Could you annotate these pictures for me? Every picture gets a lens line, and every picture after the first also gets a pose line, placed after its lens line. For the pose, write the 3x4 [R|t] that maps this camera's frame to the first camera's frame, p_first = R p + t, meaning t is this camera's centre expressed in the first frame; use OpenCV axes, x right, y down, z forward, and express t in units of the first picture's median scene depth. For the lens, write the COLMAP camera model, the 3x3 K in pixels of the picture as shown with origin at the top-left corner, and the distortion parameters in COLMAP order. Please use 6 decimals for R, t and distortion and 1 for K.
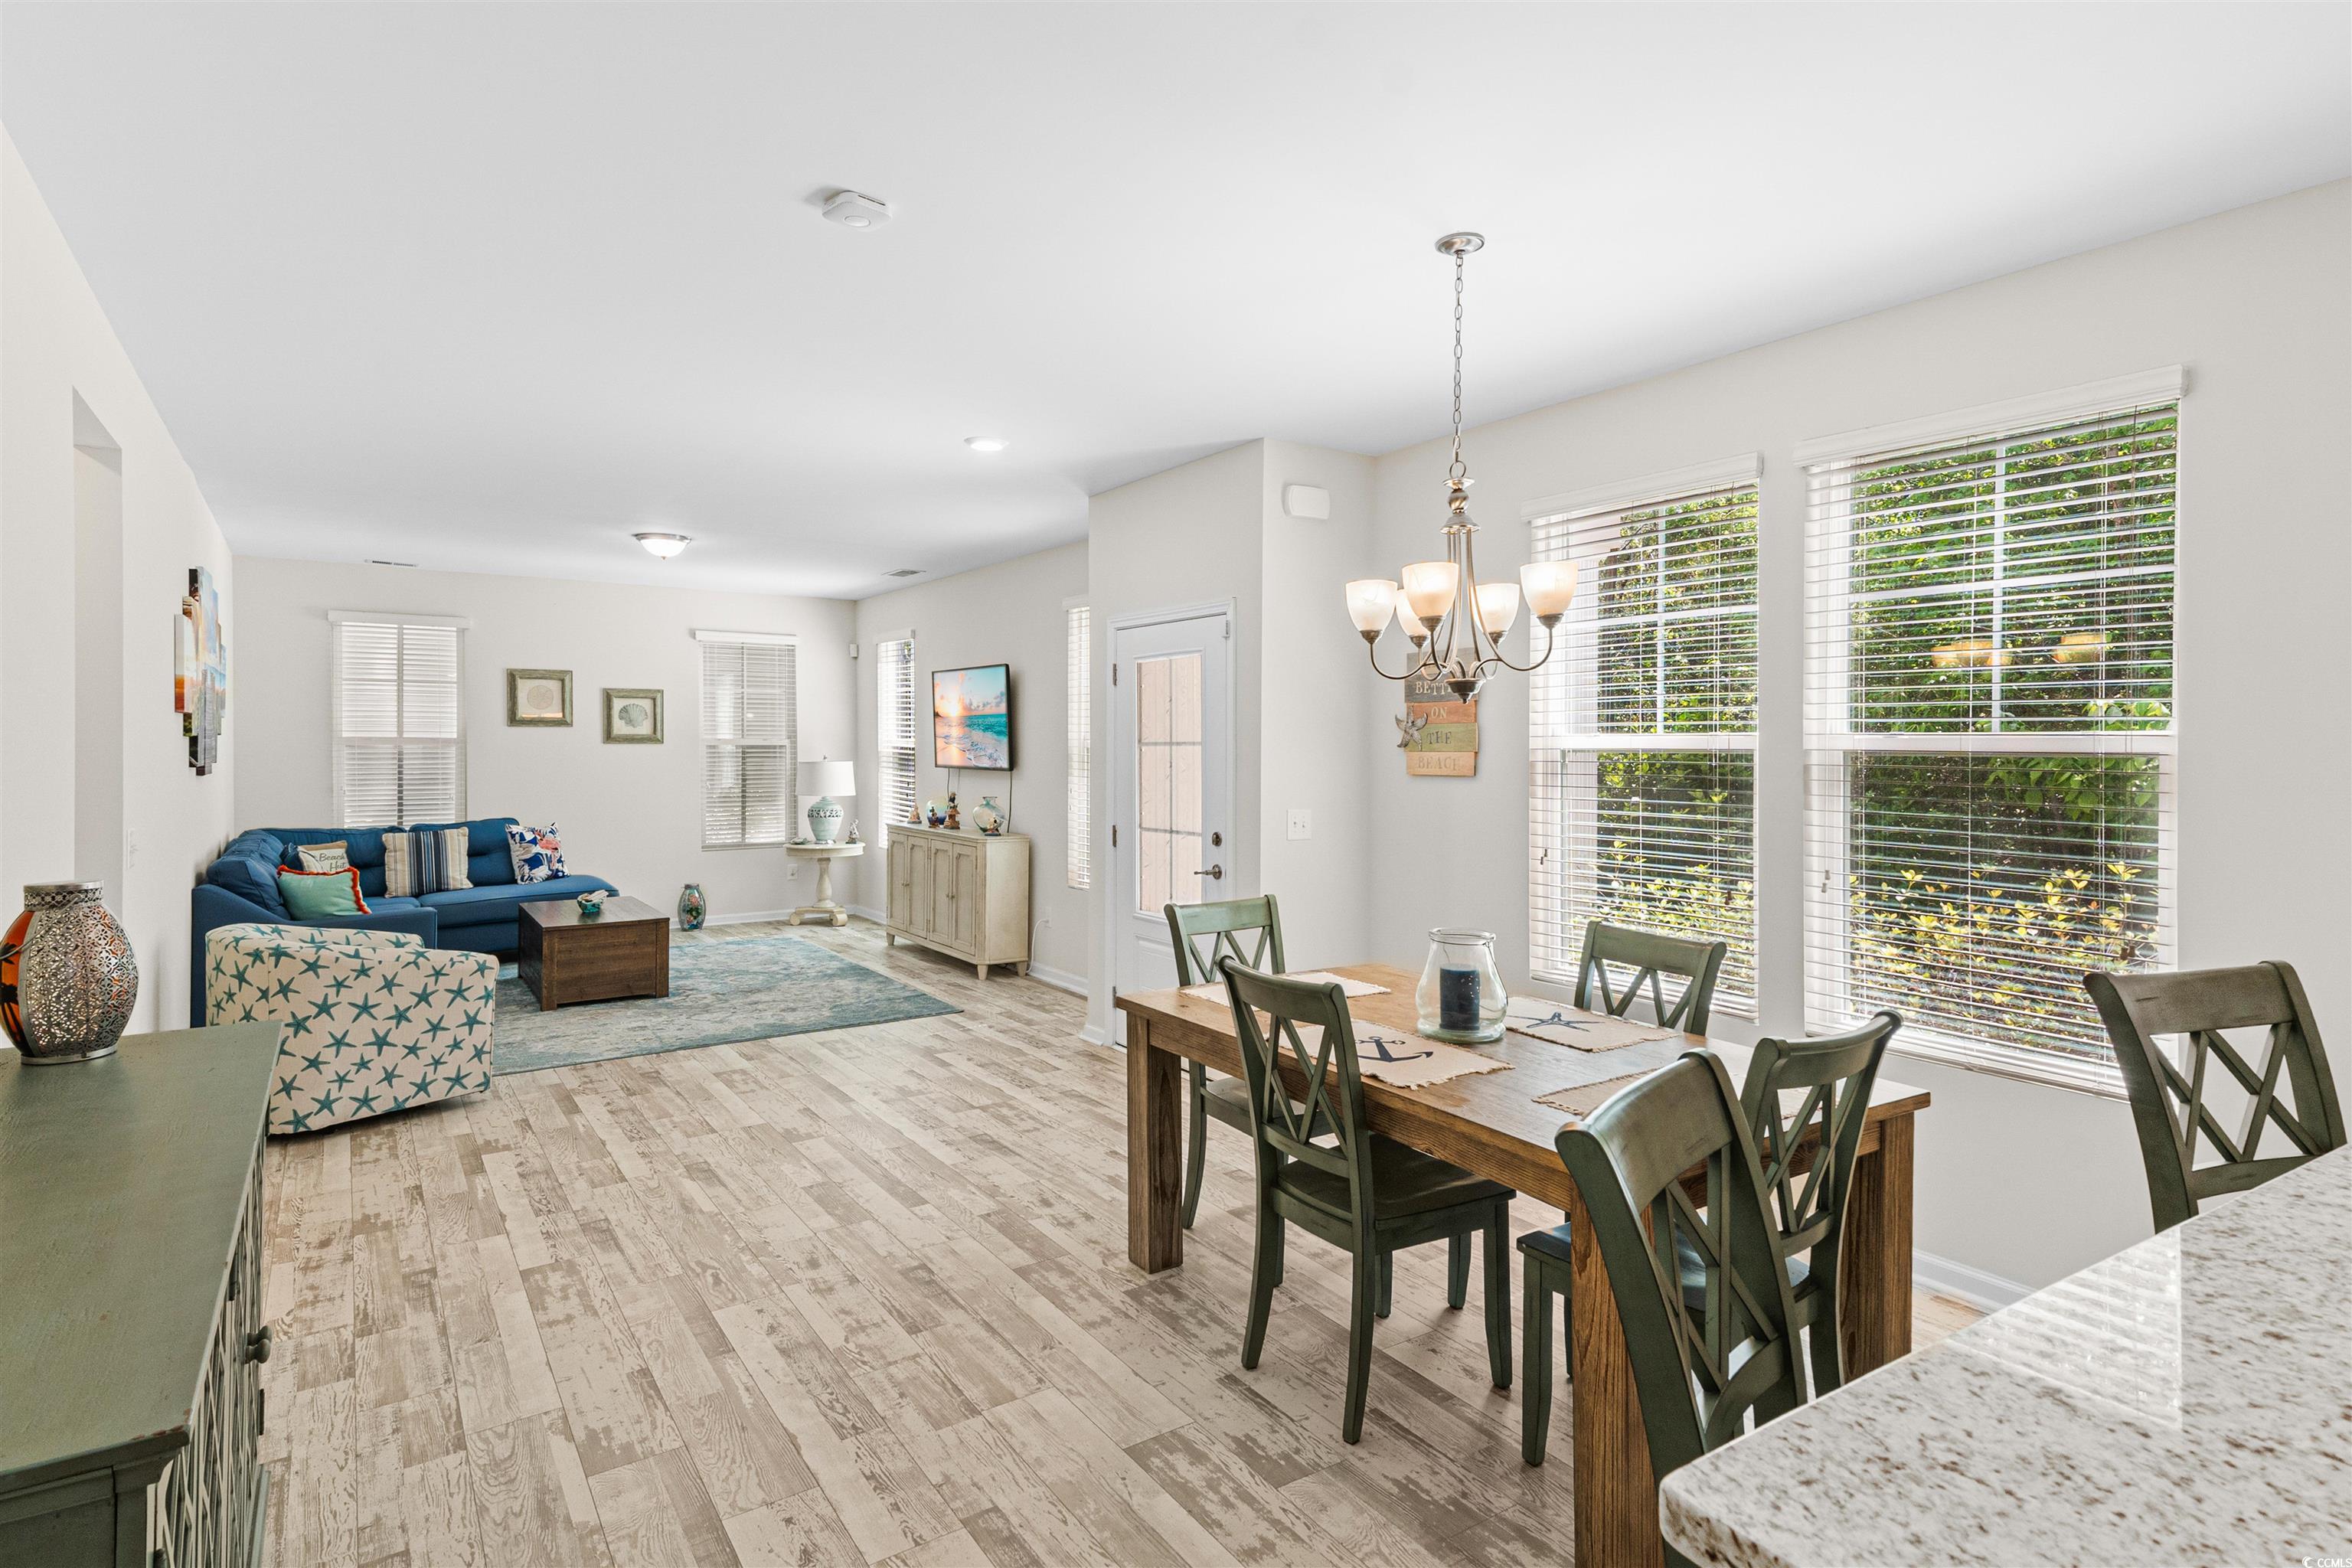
lens RADIAL K [[1254.3, 0, 1193.4], [0, 1254.3, 743.6], [0, 0, 1]] dist [0.049533, -0.000973]
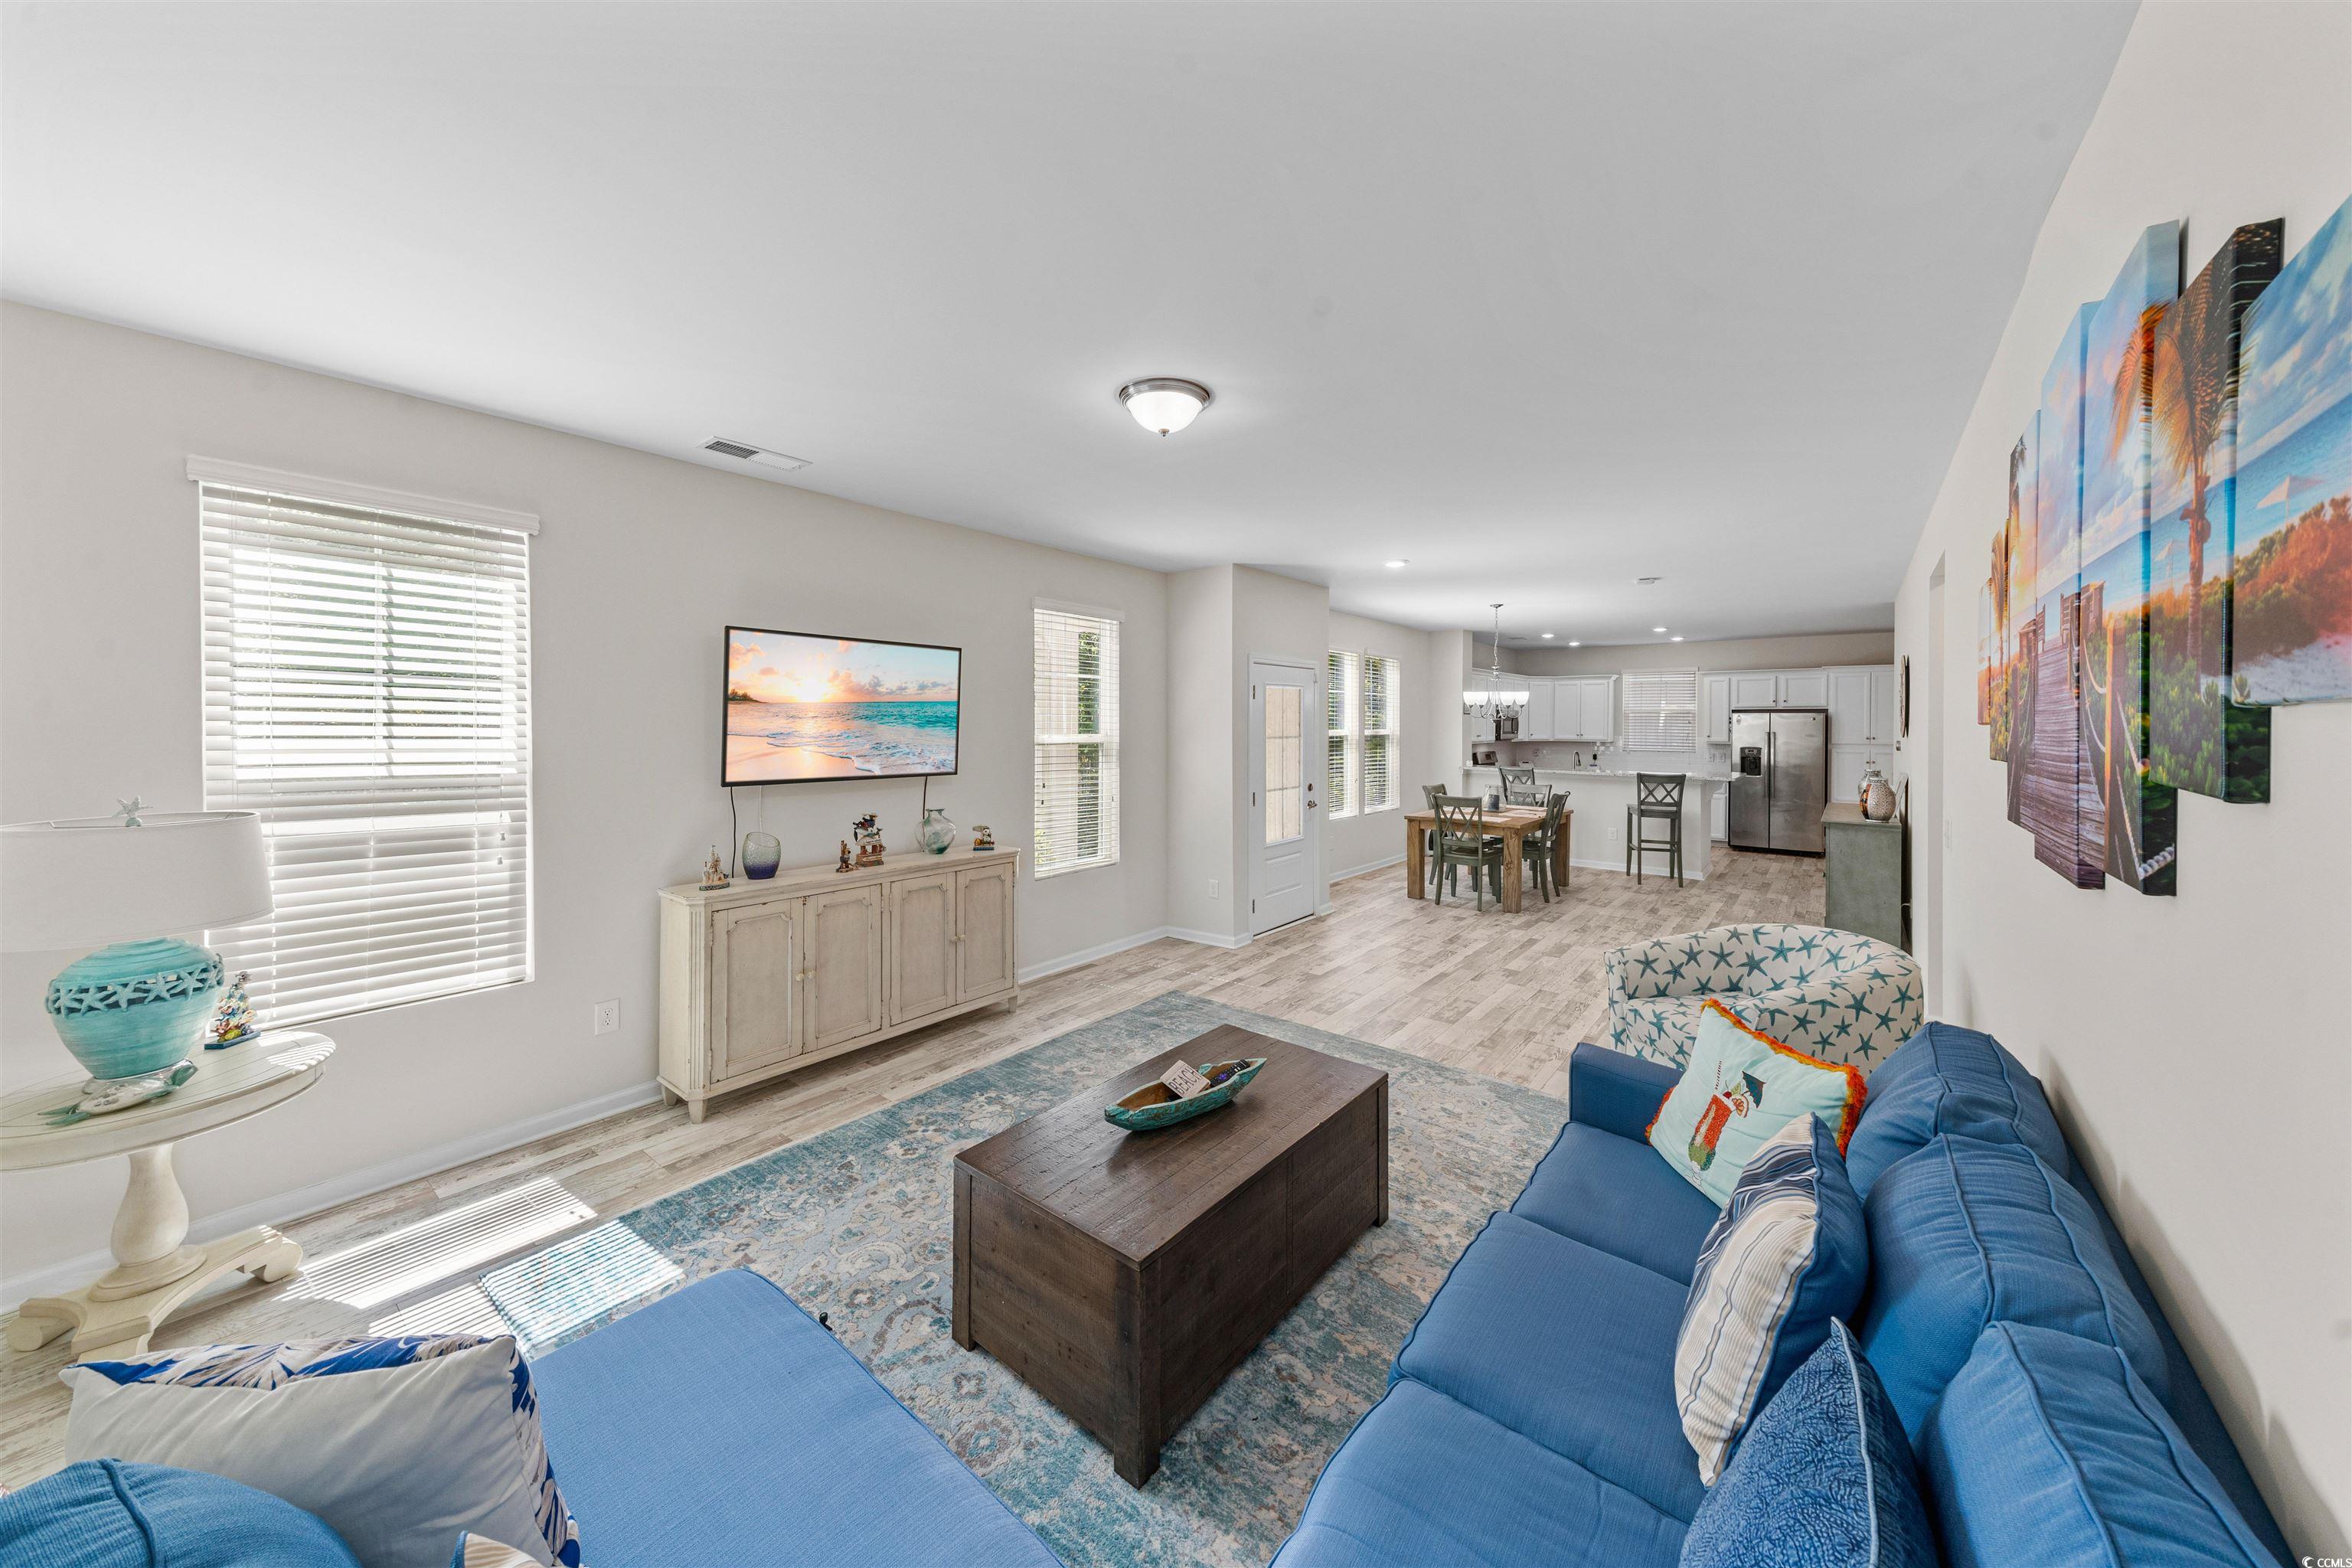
lens RADIAL K [[805.4, 0, 1165.4], [0, 805.4, 740.2], [0, 0, 1]] dist [0.019825, 0.000047]
pose [[-0.285677, -0.024267, 0.958019, -0.696956], [-0.005697, 0.999705, 0.023624, -0.014440], [-0.958309, 0.001291, -0.285730, 1.006924]]
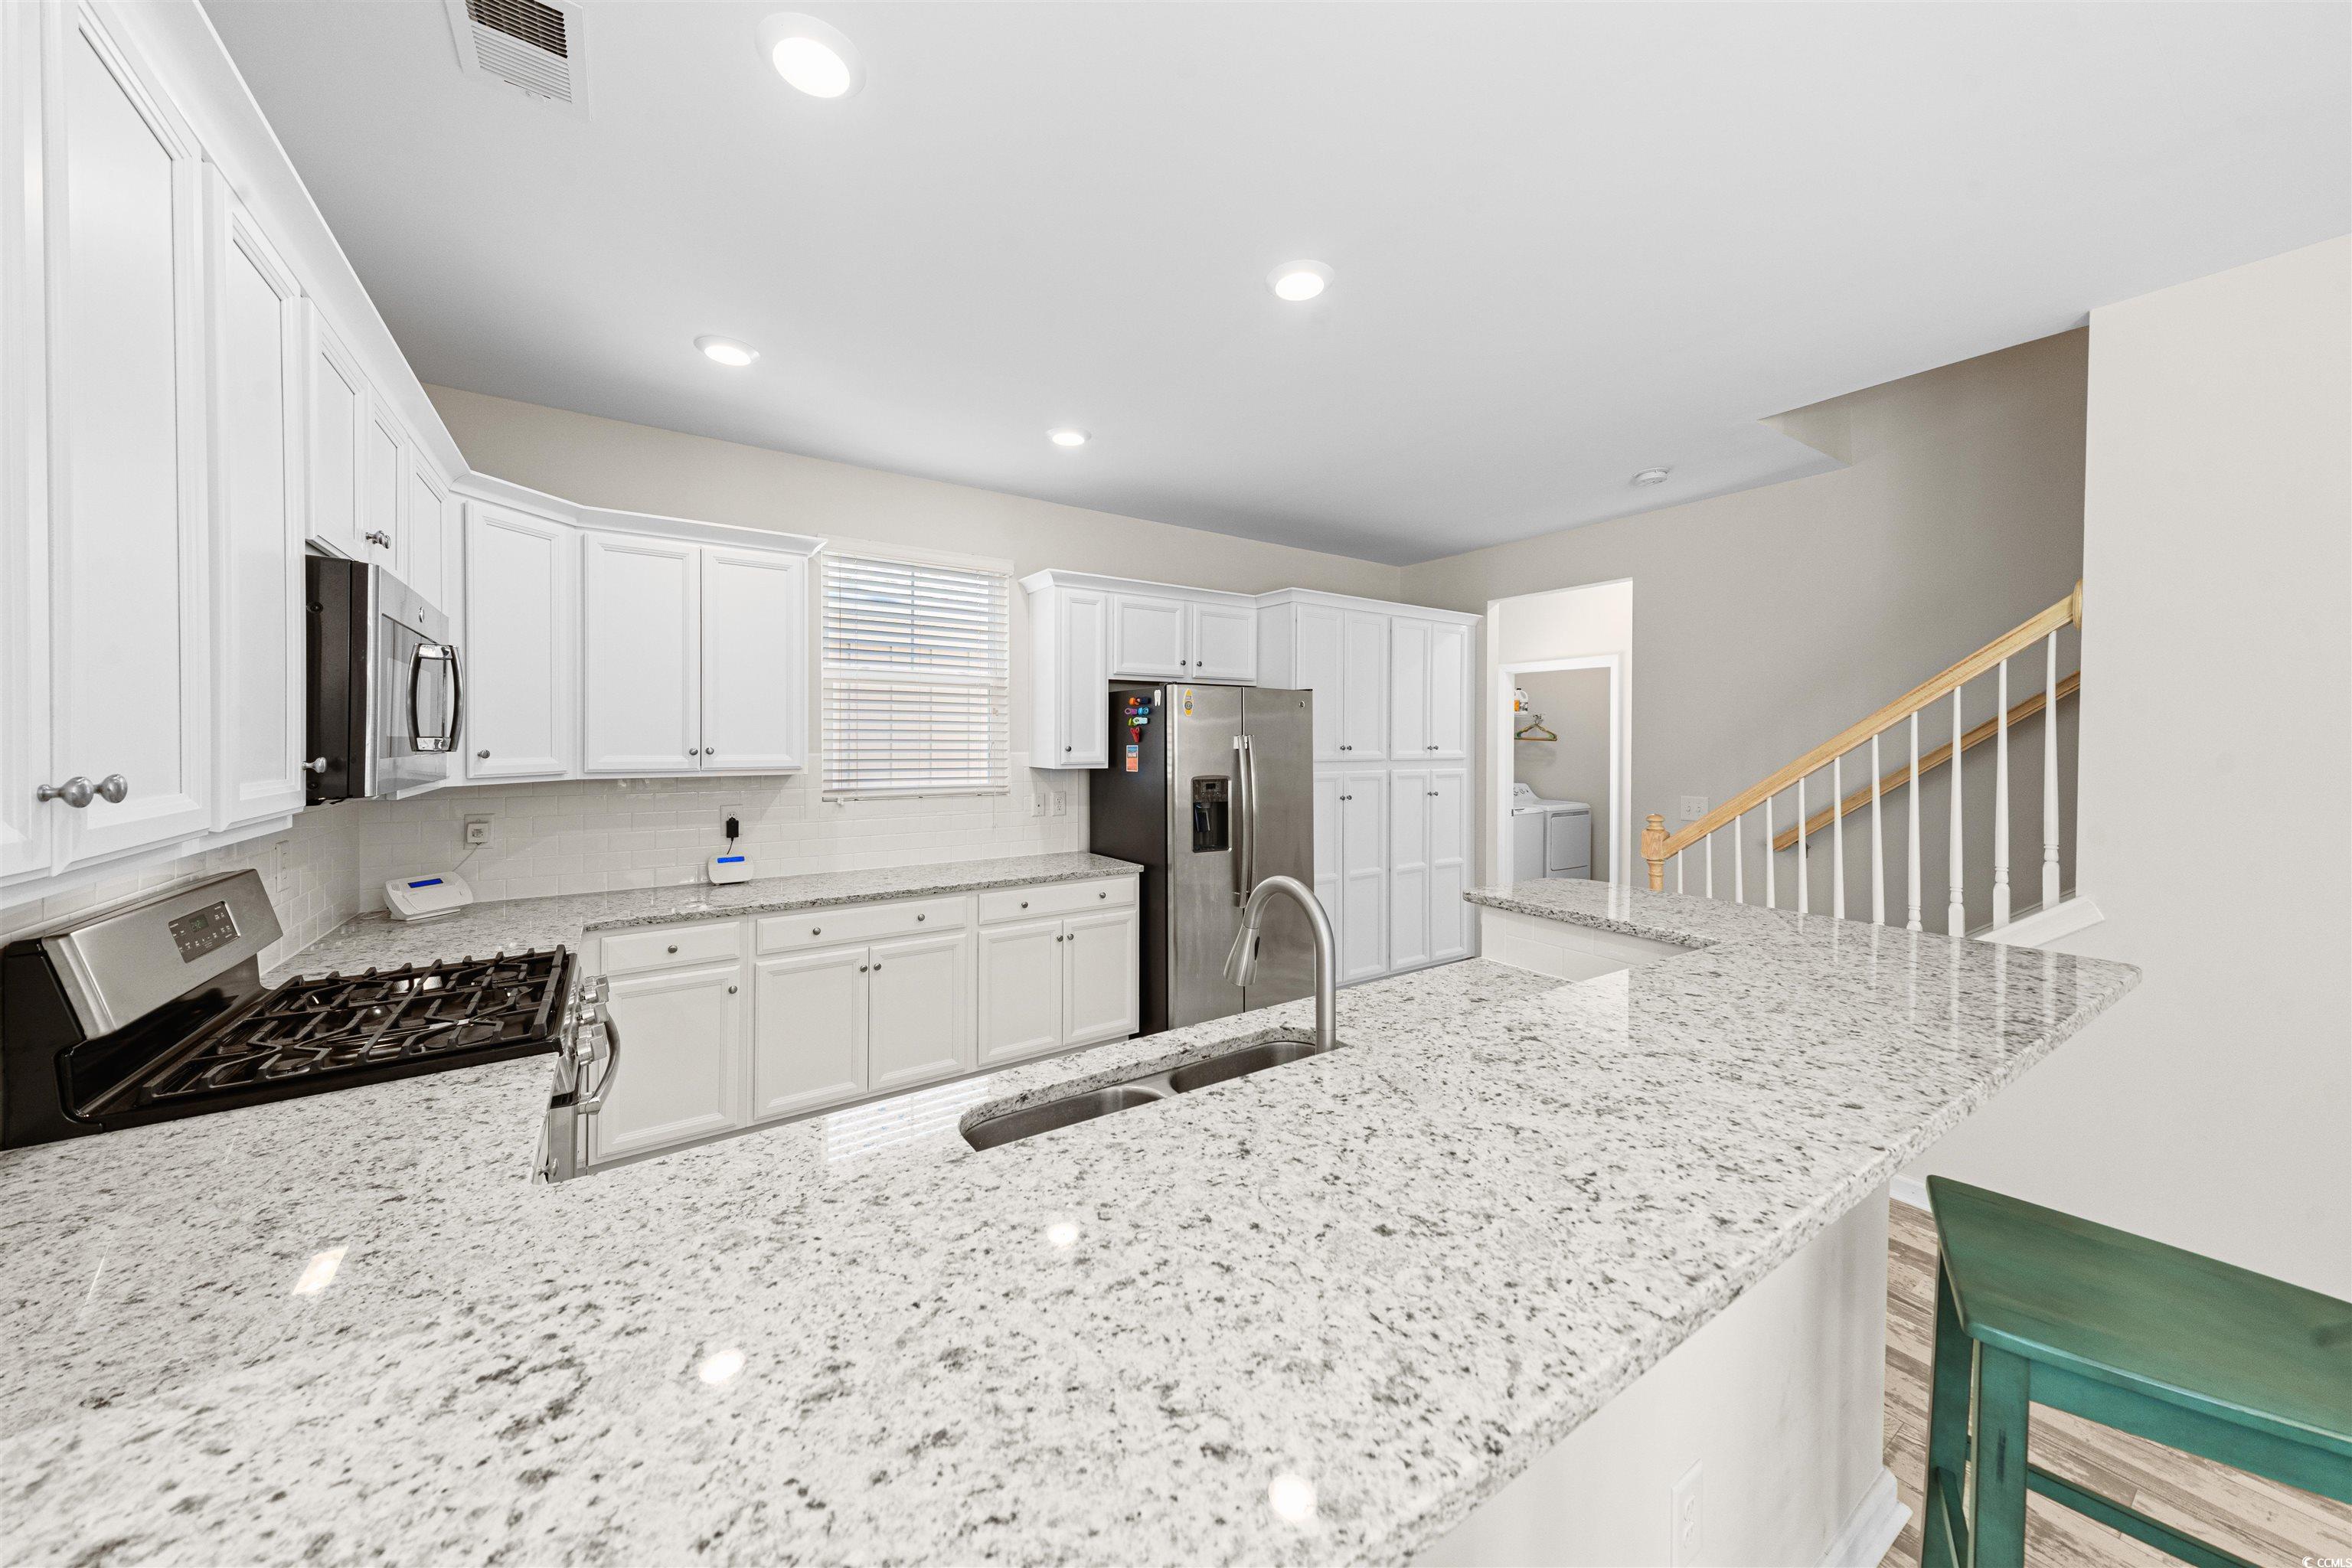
lens RADIAL K [[805.4, 0, 1165.4], [0, 805.4, 740.2], [0, 0, 1]] dist [0.019825, 0.000047]
pose [[-0.999988, -0.004093, -0.002759, 0.250037], [-0.004092, 0.999992, -0.000199, -0.000546], [0.002760, -0.000187, -0.999996, 0.270374]]
